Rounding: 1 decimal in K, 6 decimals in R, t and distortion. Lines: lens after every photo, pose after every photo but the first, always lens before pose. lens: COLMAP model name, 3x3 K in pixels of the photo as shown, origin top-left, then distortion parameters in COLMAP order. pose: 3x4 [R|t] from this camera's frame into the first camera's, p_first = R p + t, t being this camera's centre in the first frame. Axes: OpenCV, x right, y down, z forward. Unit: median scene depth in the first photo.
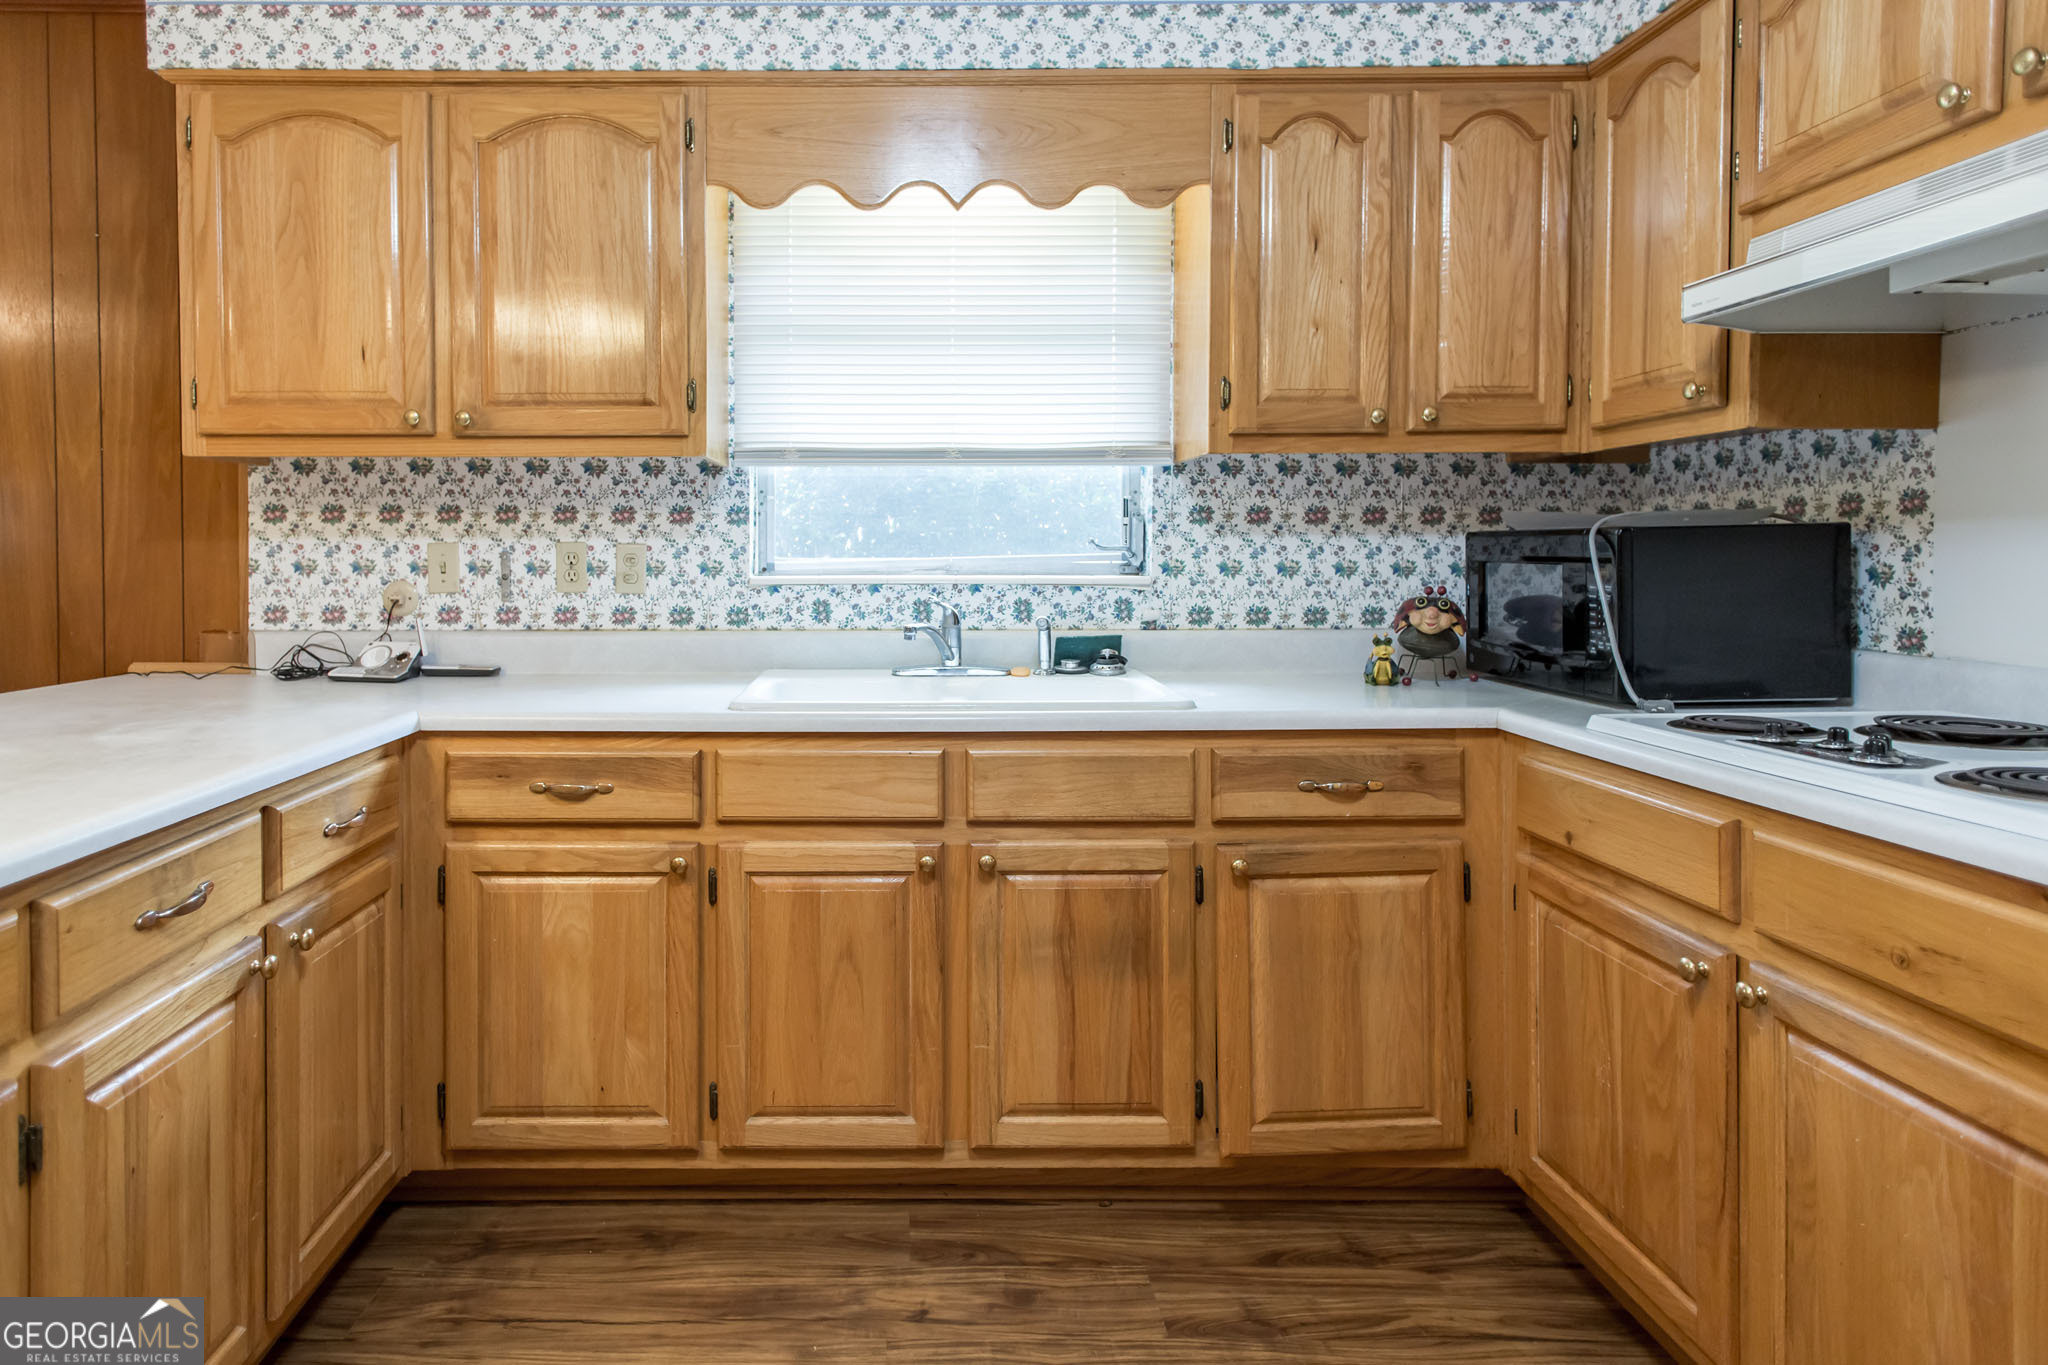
lens RADIAL K [[1180.3, 0, 903.0], [0, 1180.3, 574.2], [0, 0, 1]] dist [0.017521, -0.001546]
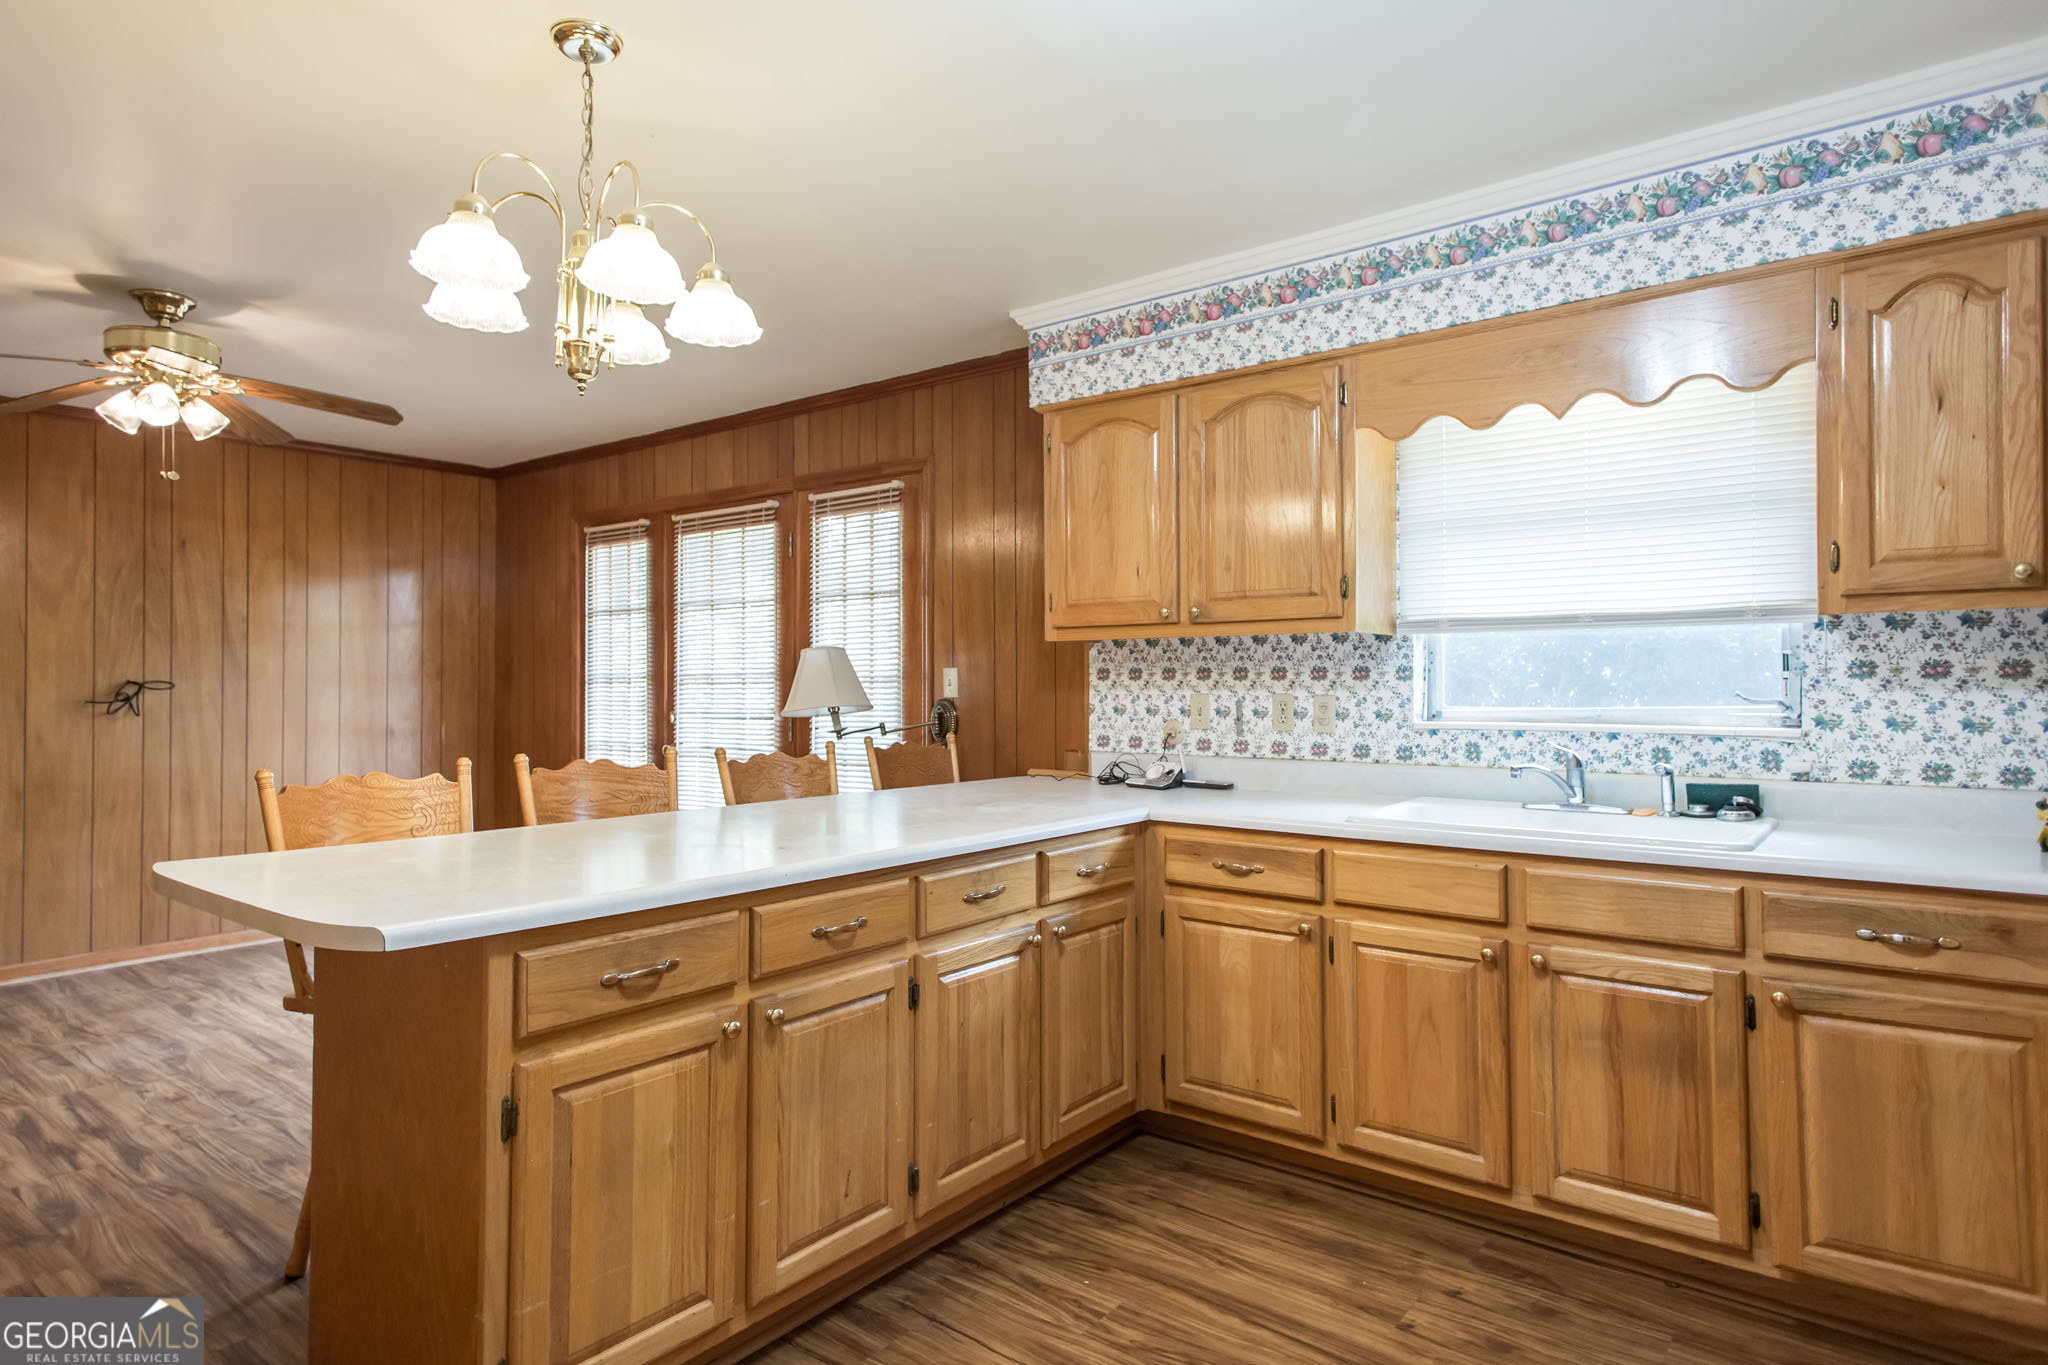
lens RADIAL K [[1153.1, 0, 1026.1], [0, 1153.1, 668.5], [0, 0, 1]] dist [0.021772, -0.001257]
pose [[0.784811, -0.009519, -0.619662, 0.350107], [-0.009298, 0.999589, -0.027131, -0.019818], [0.619666, 0.027054, 0.784399, -0.249183]]
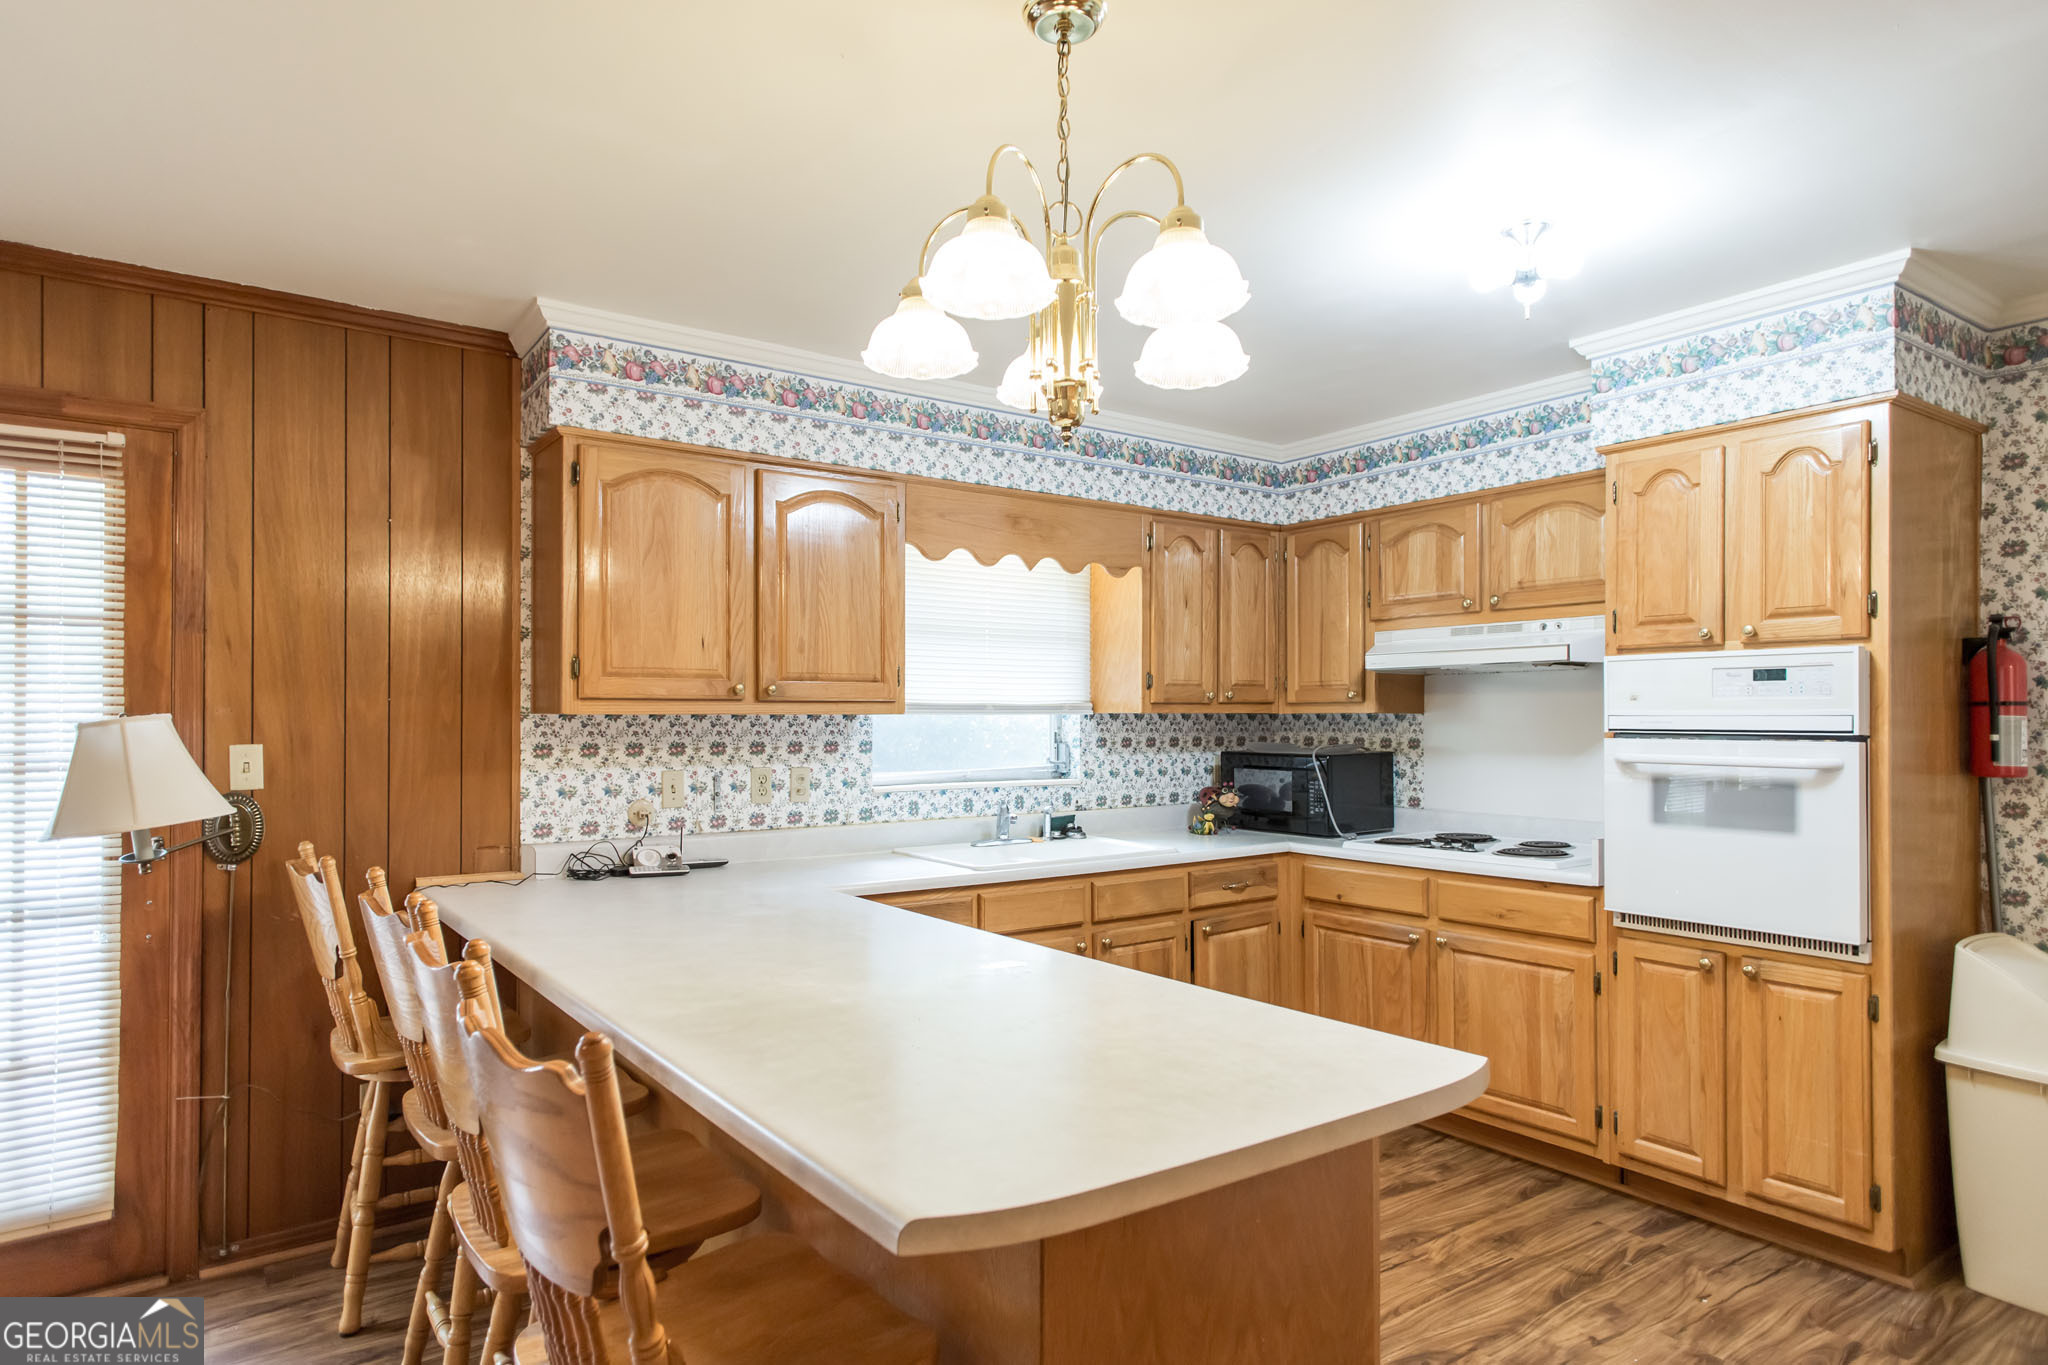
lens RADIAL K [[1167.9, 0, 989.0], [0, 1167.9, 707.7], [0, 0, 1]] dist [0.020368, -0.000180]
pose [[0.816455, 0.004398, 0.577392, -0.986379], [0.010275, 0.999702, -0.022144, -0.073887], [-0.577317, 0.024012, 0.816167, -0.342406]]
